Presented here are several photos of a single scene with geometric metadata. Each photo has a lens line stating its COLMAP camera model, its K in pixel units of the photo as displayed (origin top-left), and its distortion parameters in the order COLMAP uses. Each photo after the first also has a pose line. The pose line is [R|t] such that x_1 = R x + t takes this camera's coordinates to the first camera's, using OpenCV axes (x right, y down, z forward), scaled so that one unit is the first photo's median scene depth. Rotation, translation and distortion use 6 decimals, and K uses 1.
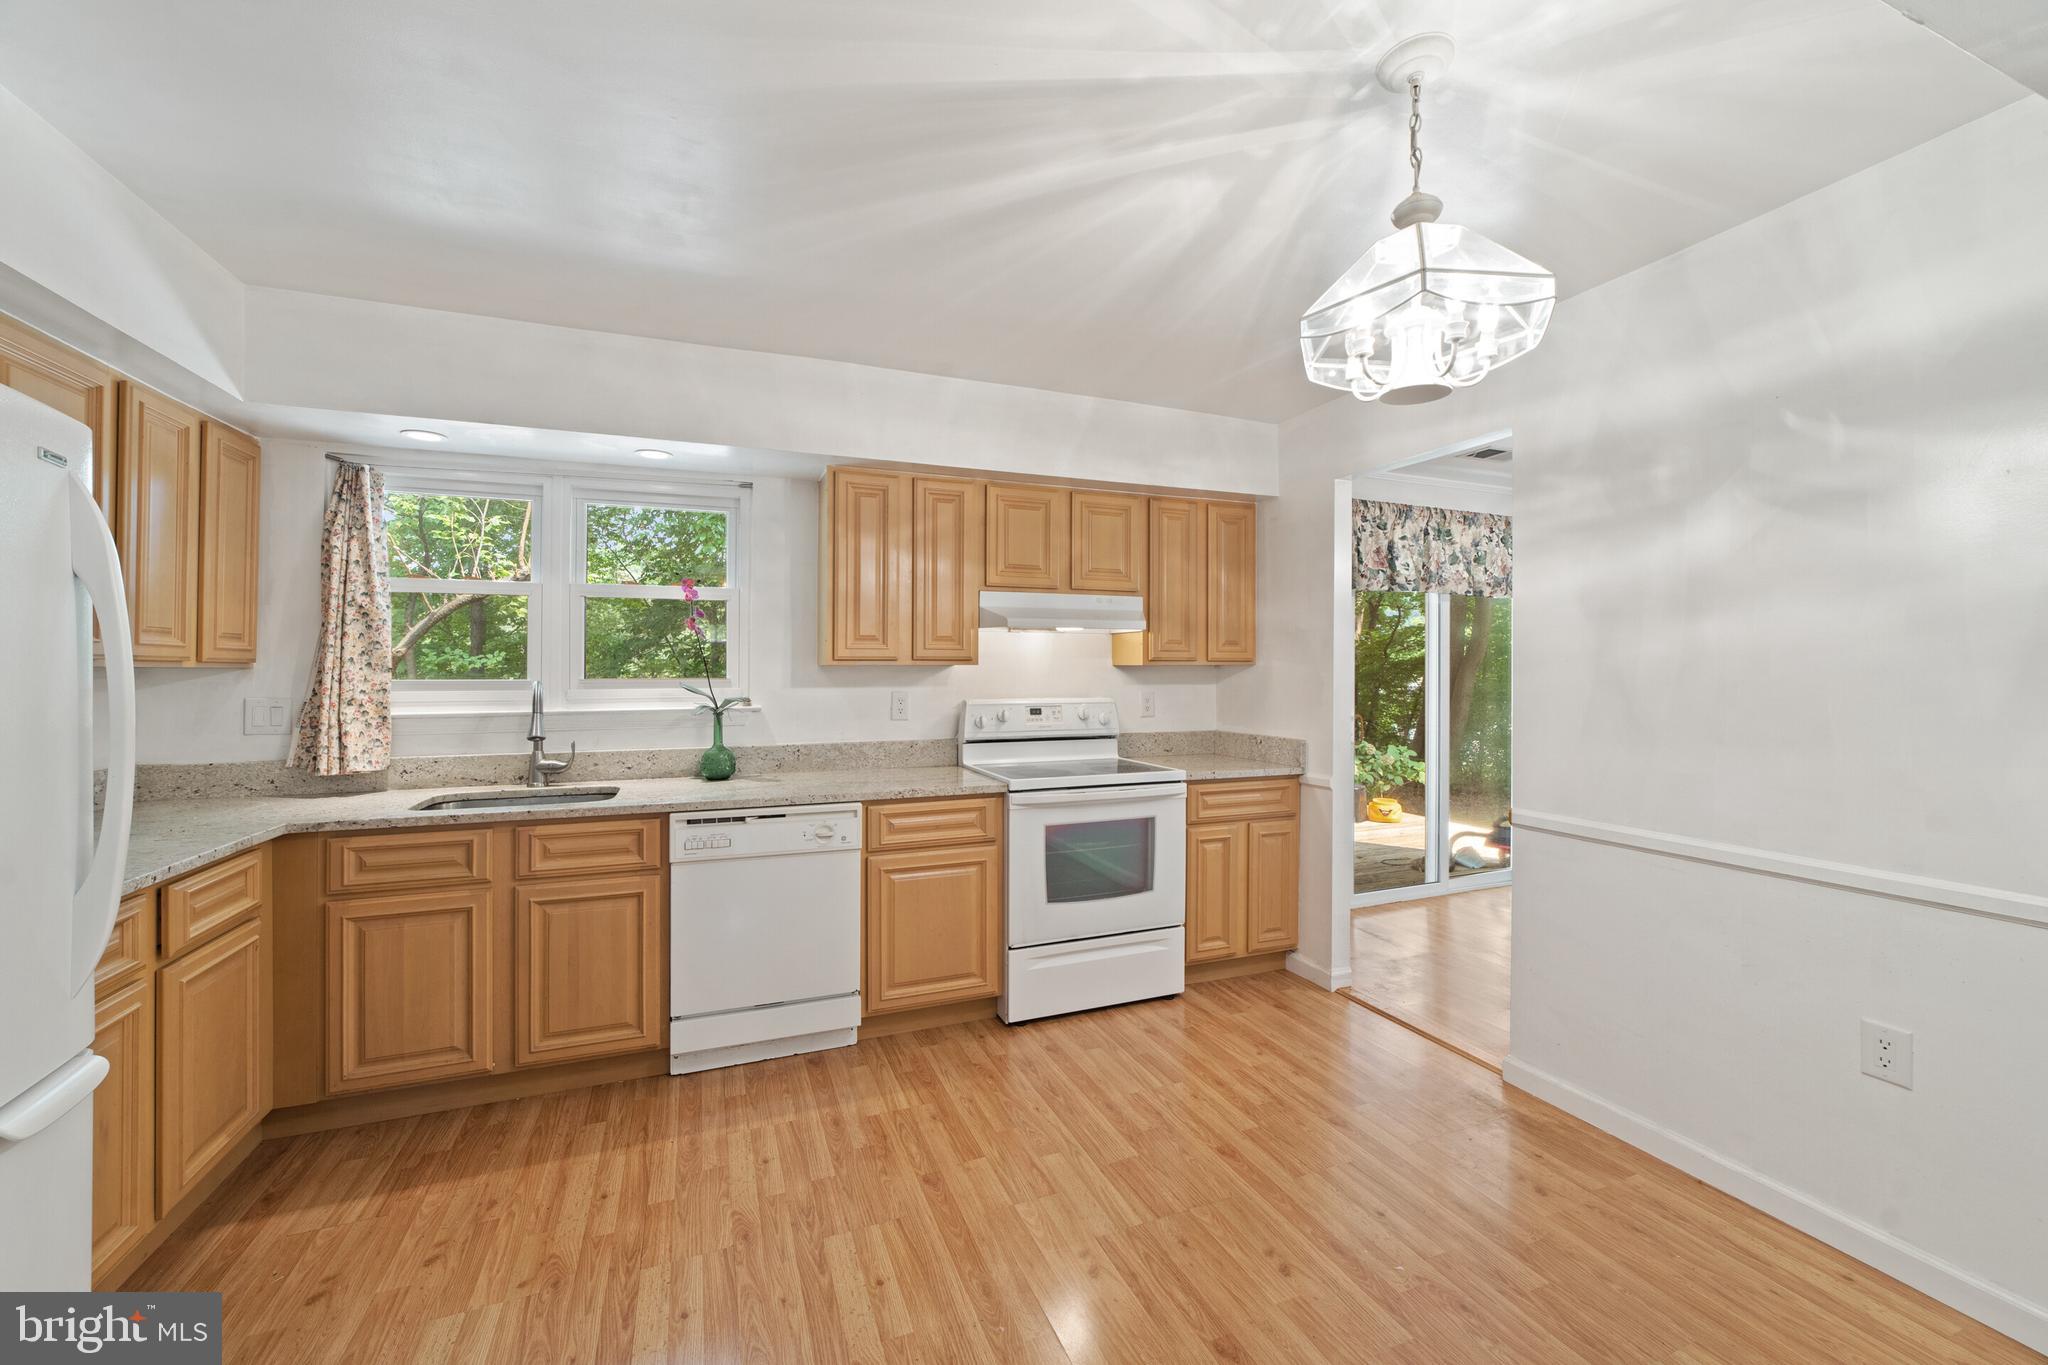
lens RADIAL K [[808.3, 0, 1011.0], [0, 808.3, 671.1], [0, 0, 1]] dist [0.000834, 0.000313]
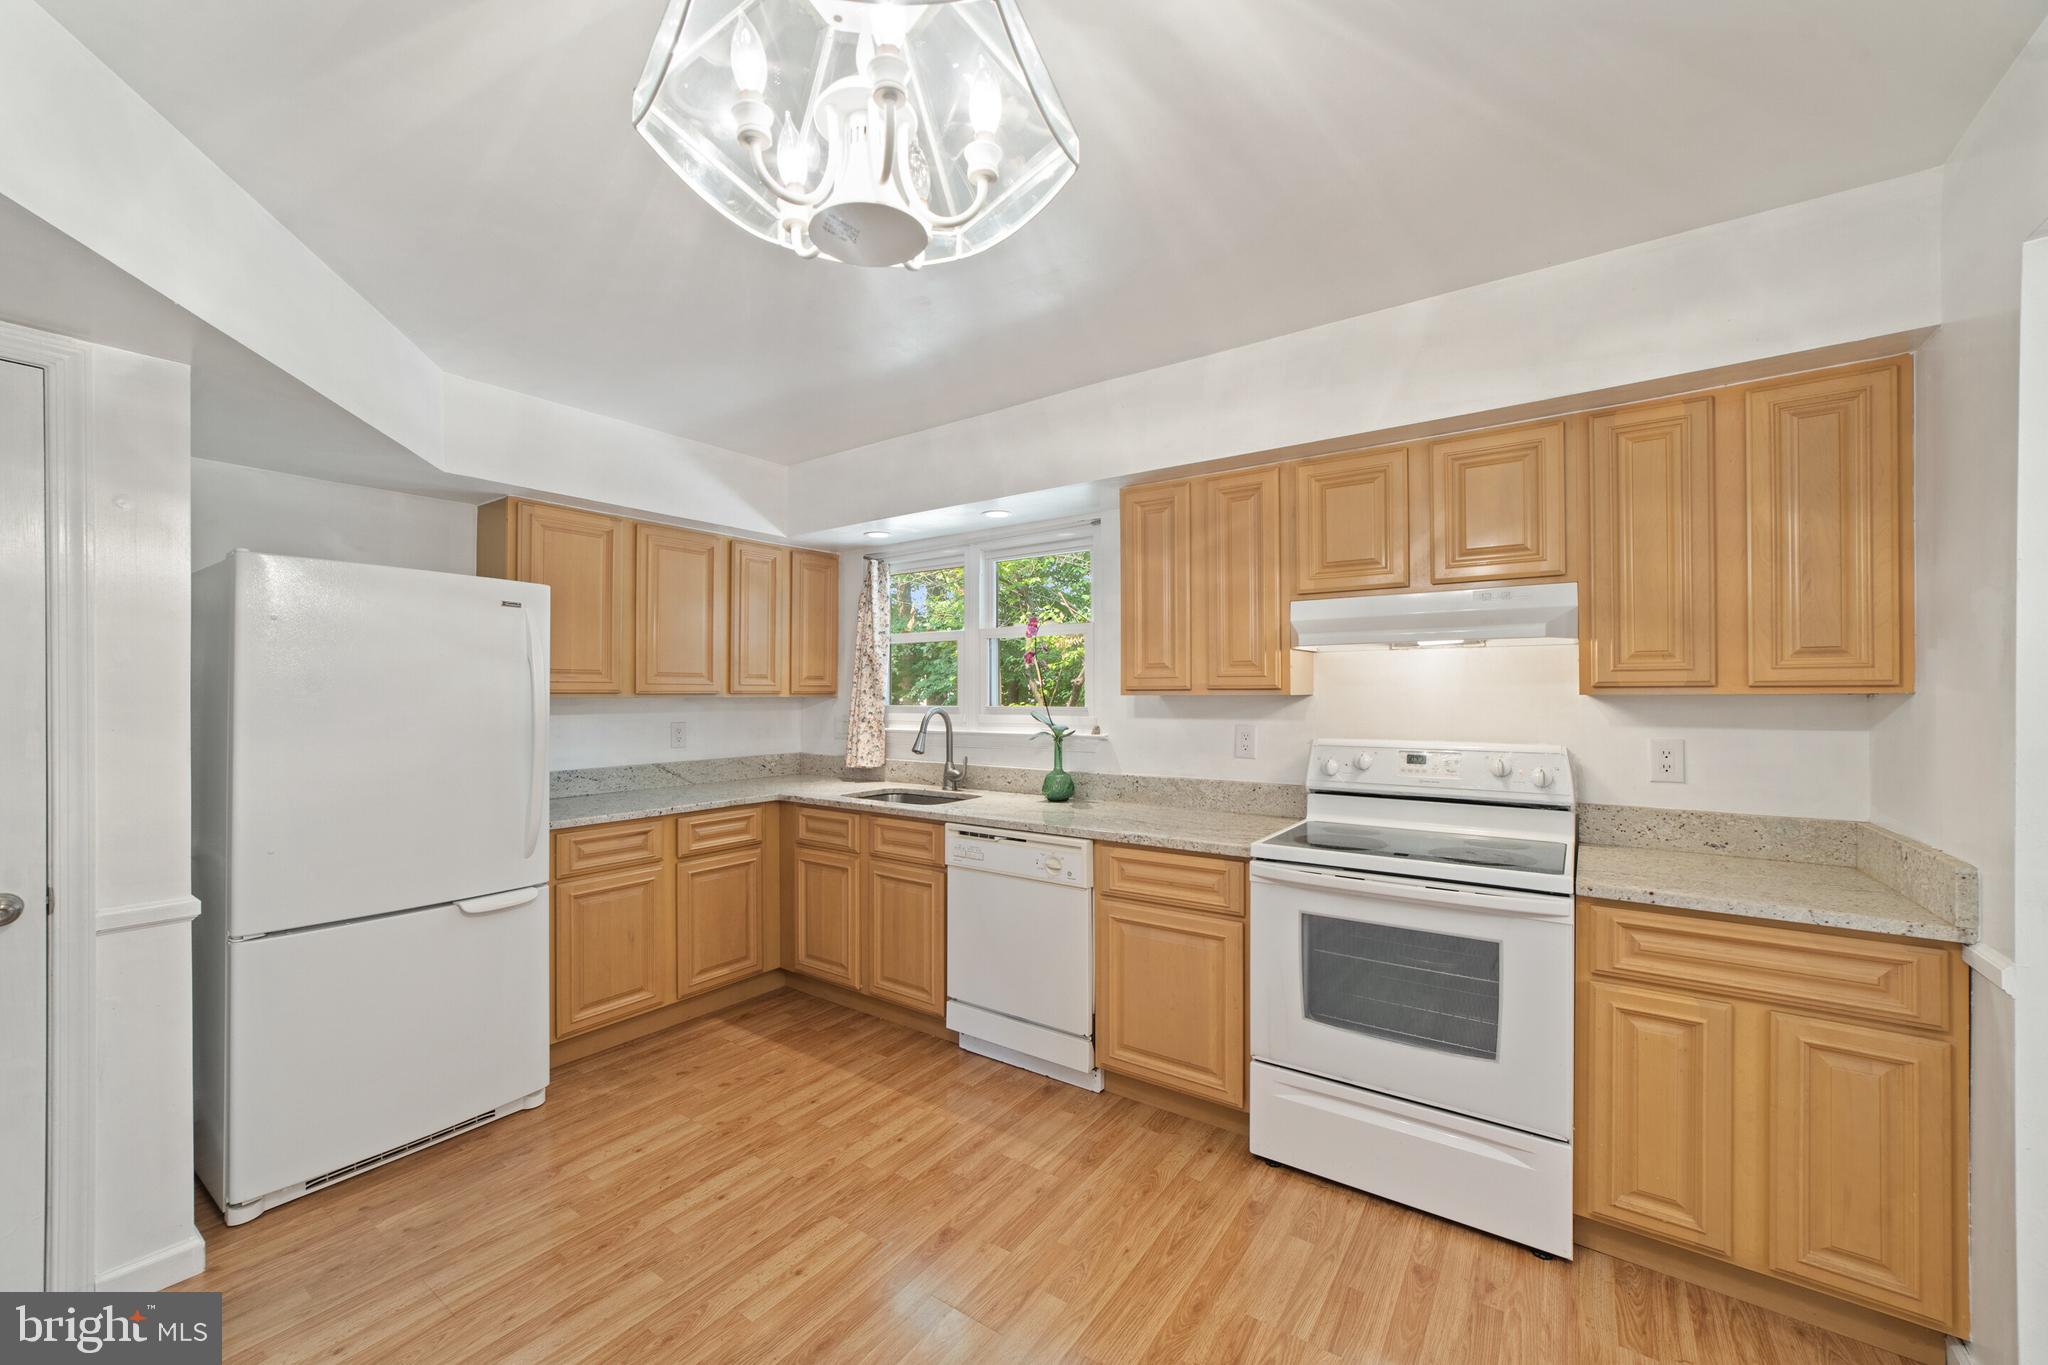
lens RADIAL K [[797.4, 0, 1014.2], [0, 797.4, 691.9], [0, 0, 1]] dist [-0.003217, 0.000102]
pose [[0.544169, -0.002628, -0.838971, 0.531771], [-0.001670, 0.999990, -0.004216, -0.007359], [0.838974, 0.003695, 0.544159, 0.396645]]
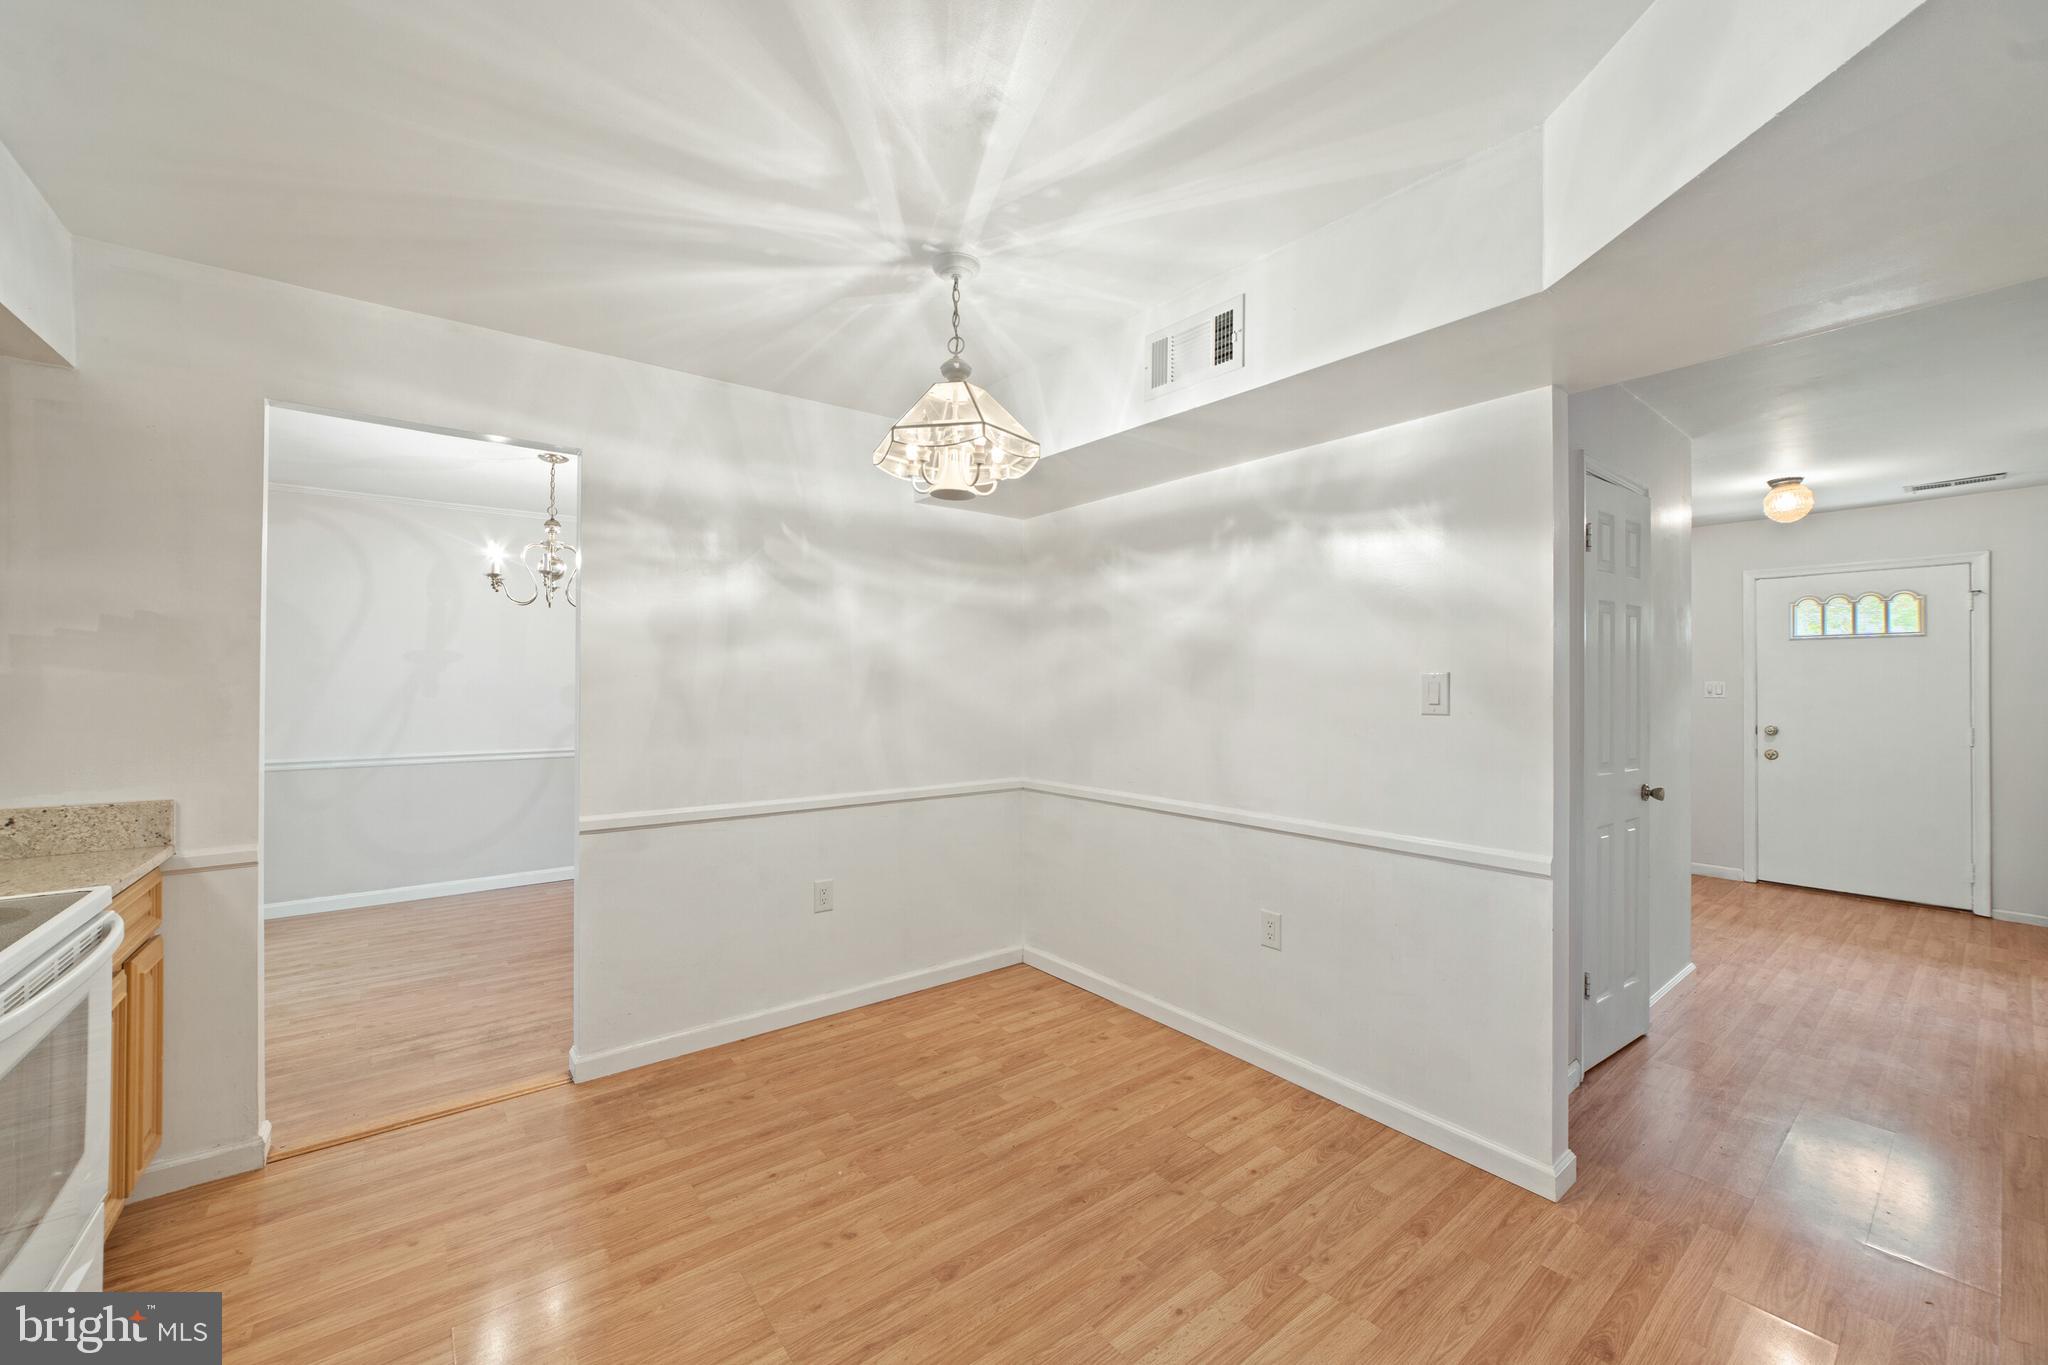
lens RADIAL K [[808.3, 0, 1011.0], [0, 808.3, 671.1], [0, 0, 1]] dist [0.000834, 0.000313]
pose [[-0.272091, 0.012219, 0.962194, -0.476176], [0.004542, 0.999925, -0.011414, -0.003879], [-0.962261, 0.001265, -0.272126, 0.664623]]
